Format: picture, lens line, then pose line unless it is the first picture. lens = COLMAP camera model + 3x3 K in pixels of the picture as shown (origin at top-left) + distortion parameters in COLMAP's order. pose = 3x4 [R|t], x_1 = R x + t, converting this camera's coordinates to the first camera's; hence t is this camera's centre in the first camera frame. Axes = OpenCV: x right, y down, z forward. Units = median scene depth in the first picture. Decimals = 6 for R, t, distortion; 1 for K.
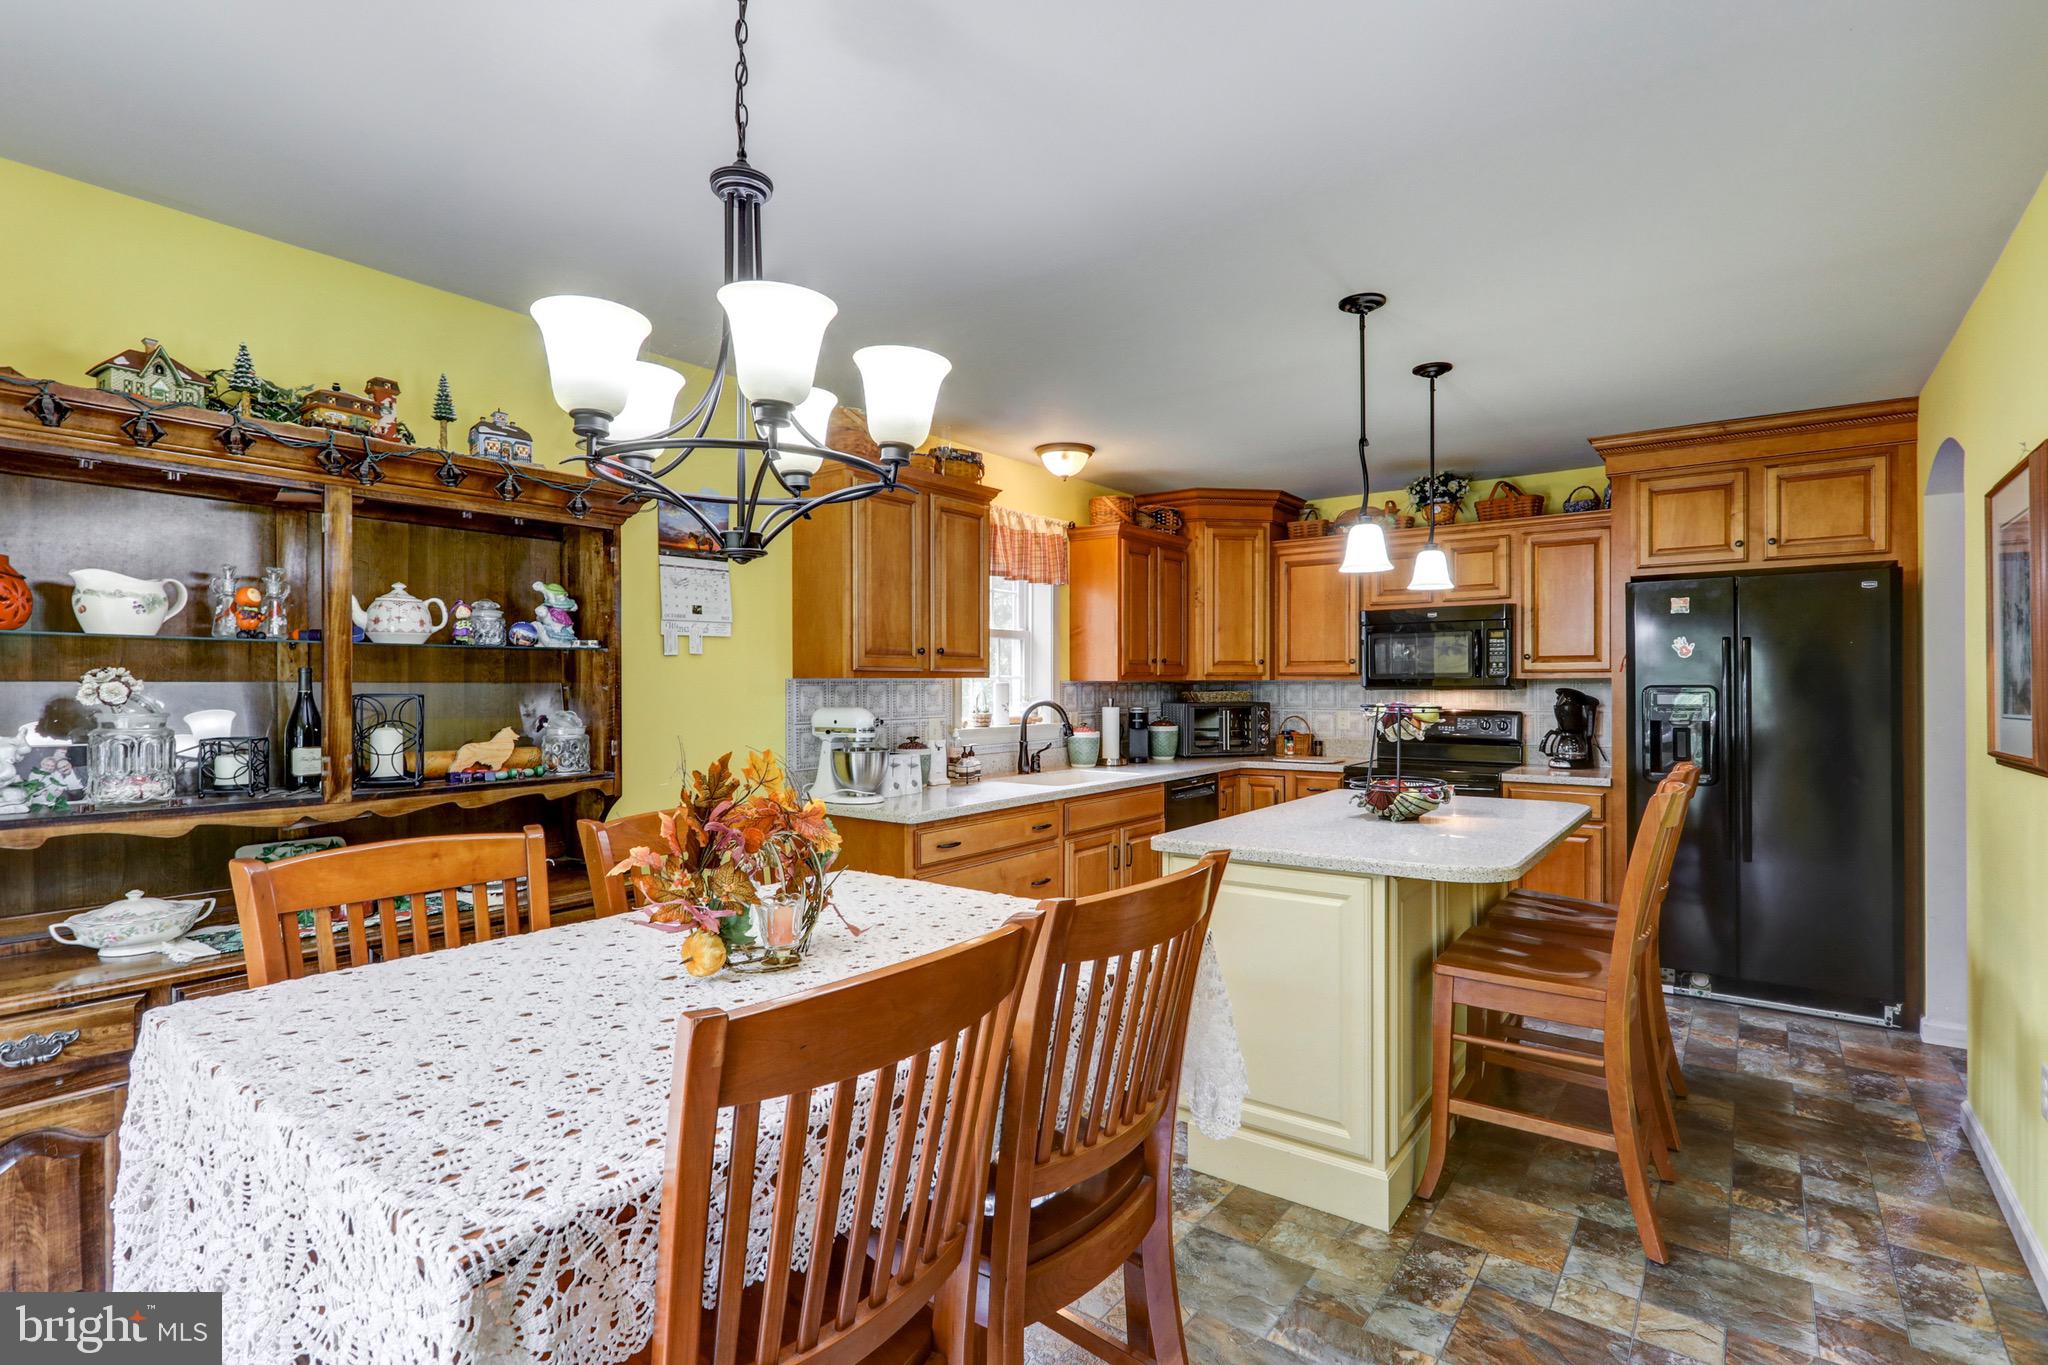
lens RADIAL K [[997.7, 0, 1040.2], [0, 997.7, 688.5], [0, 0, 1]] dist [-0.001179, 0.000134]
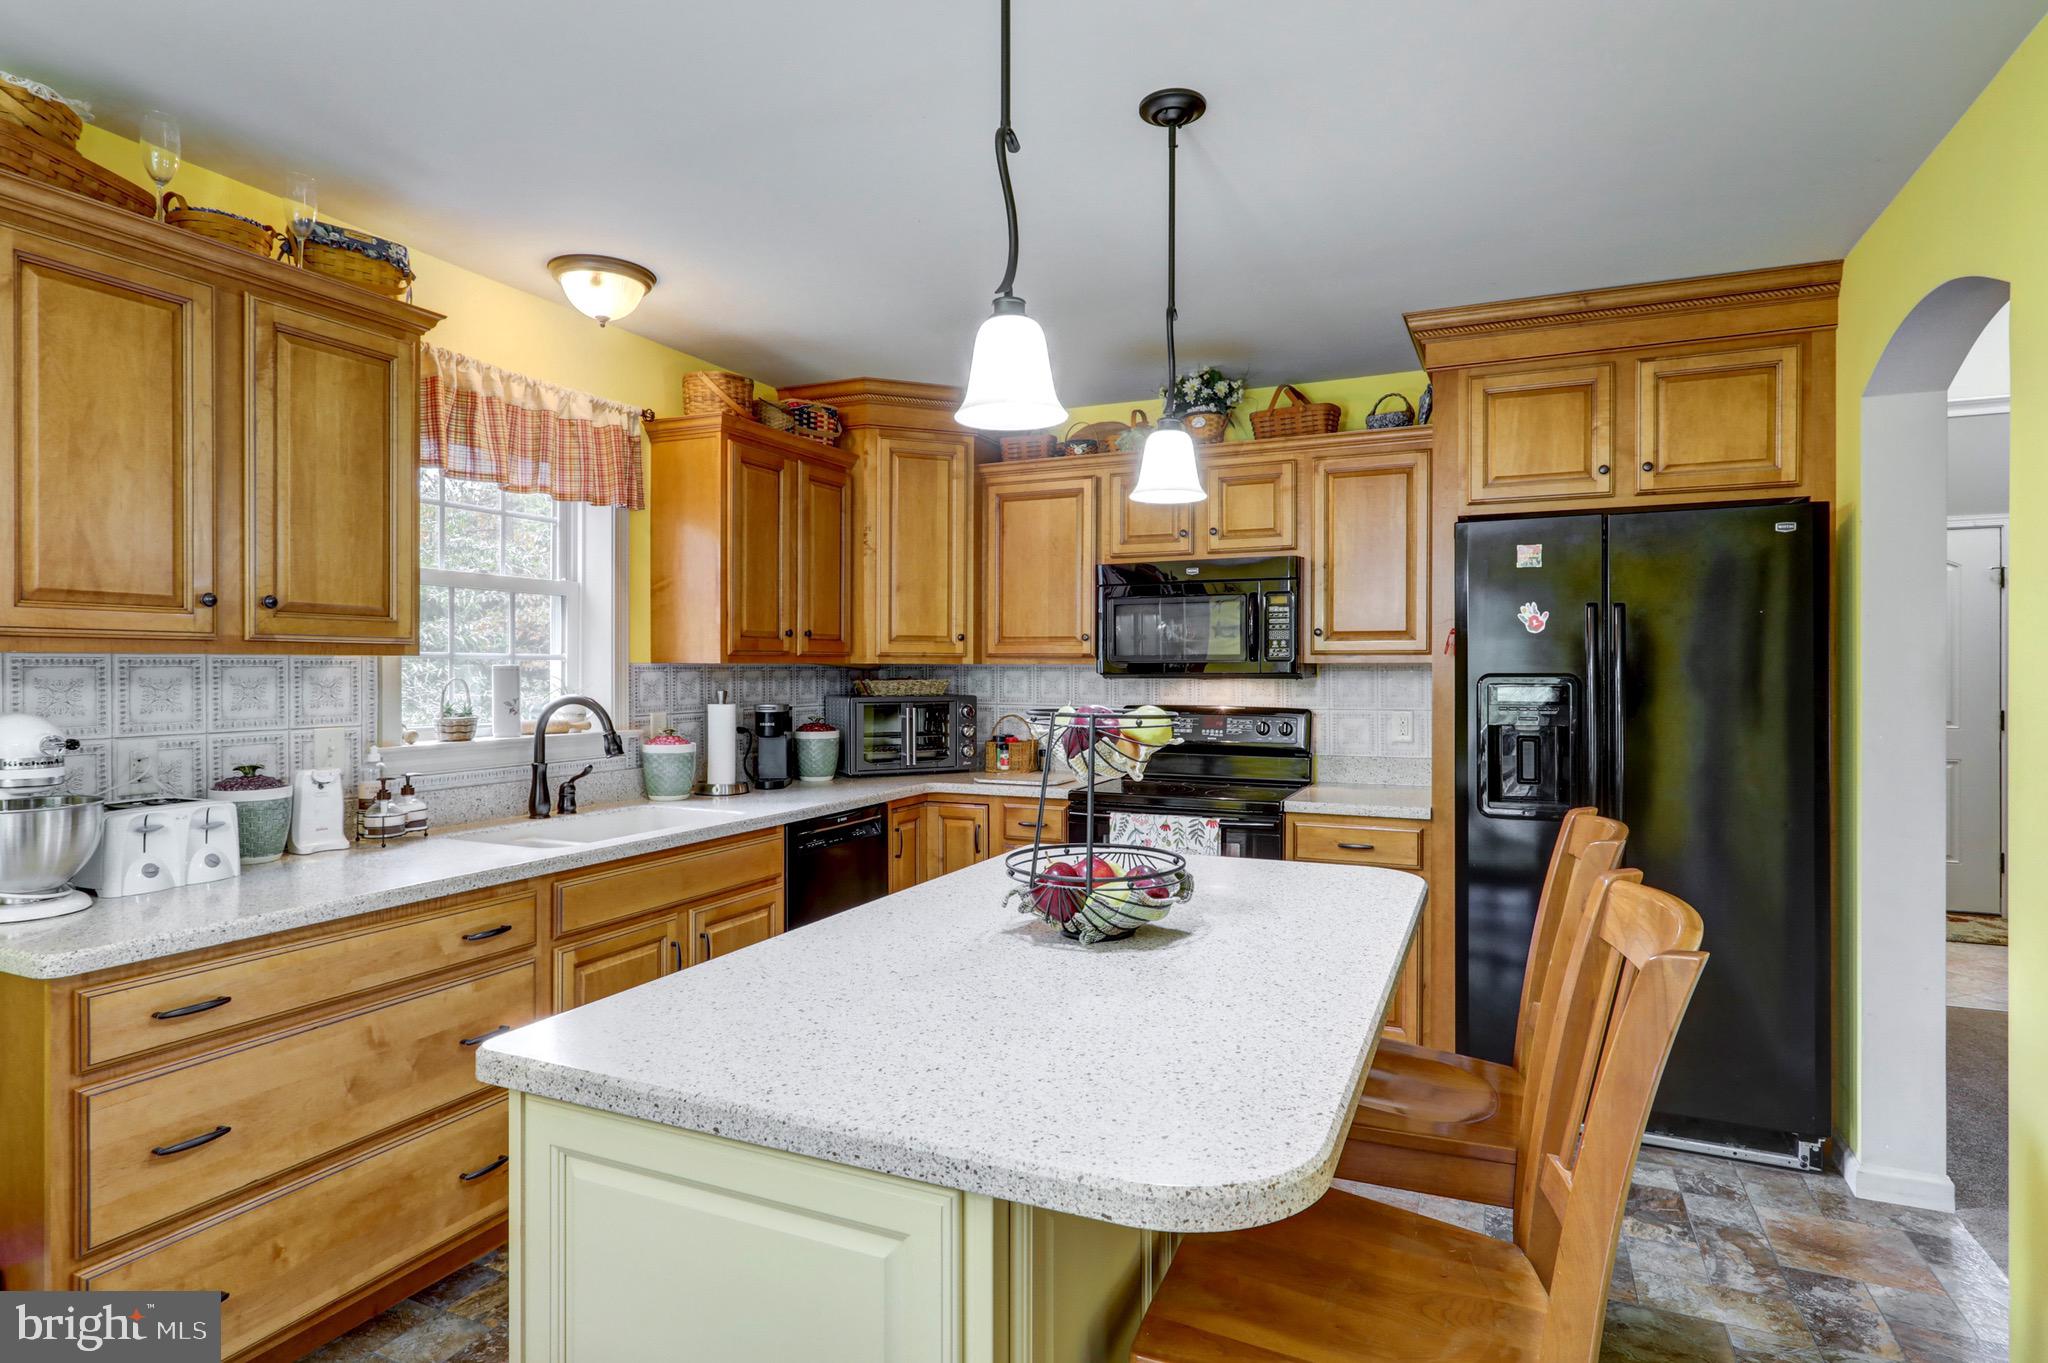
lens RADIAL K [[1073.9, 0, 1043.5], [0, 1073.9, 678.1], [0, 0, 1]] dist [-0.005408, 0.000887]
pose [[0.977053, 0.002549, 0.212982, 0.147000], [-0.003237, 0.999991, 0.002882, -0.000940], [-0.212972, -0.003506, 0.977052, 0.321898]]
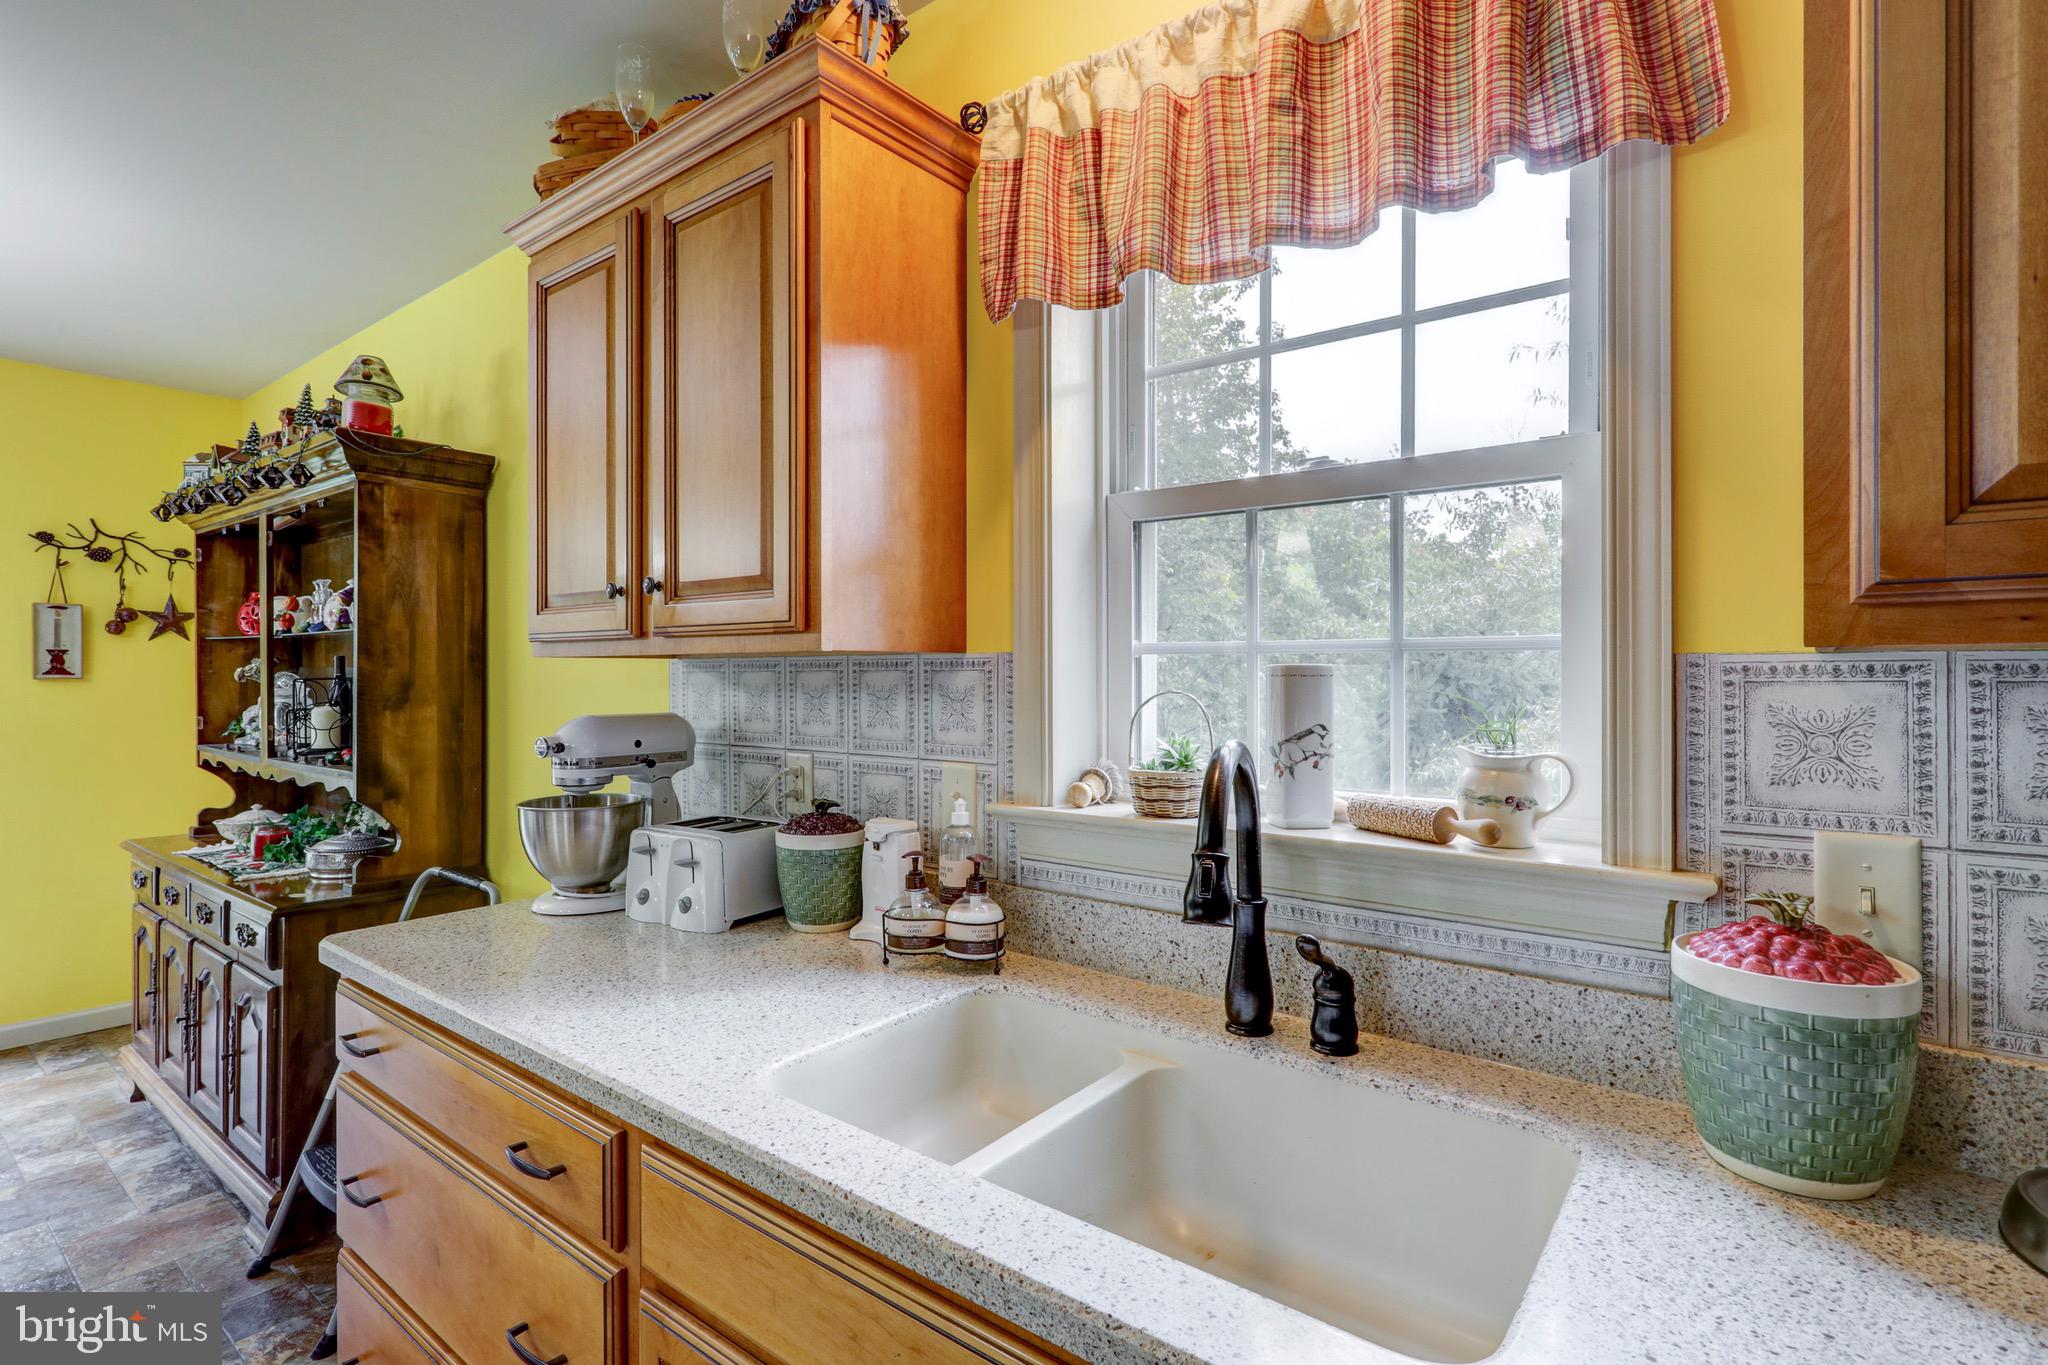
lens RADIAL K [[984.0, 0, 1026.5], [0, 984.0, 676.2], [0, 0, 1]] dist [0.001623, 0.000287]
pose [[-0.042795, -0.003440, -0.999078, 0.240957], [-0.011972, 0.999924, -0.002930, -0.001326], [0.999012, 0.011835, -0.042833, 0.993877]]
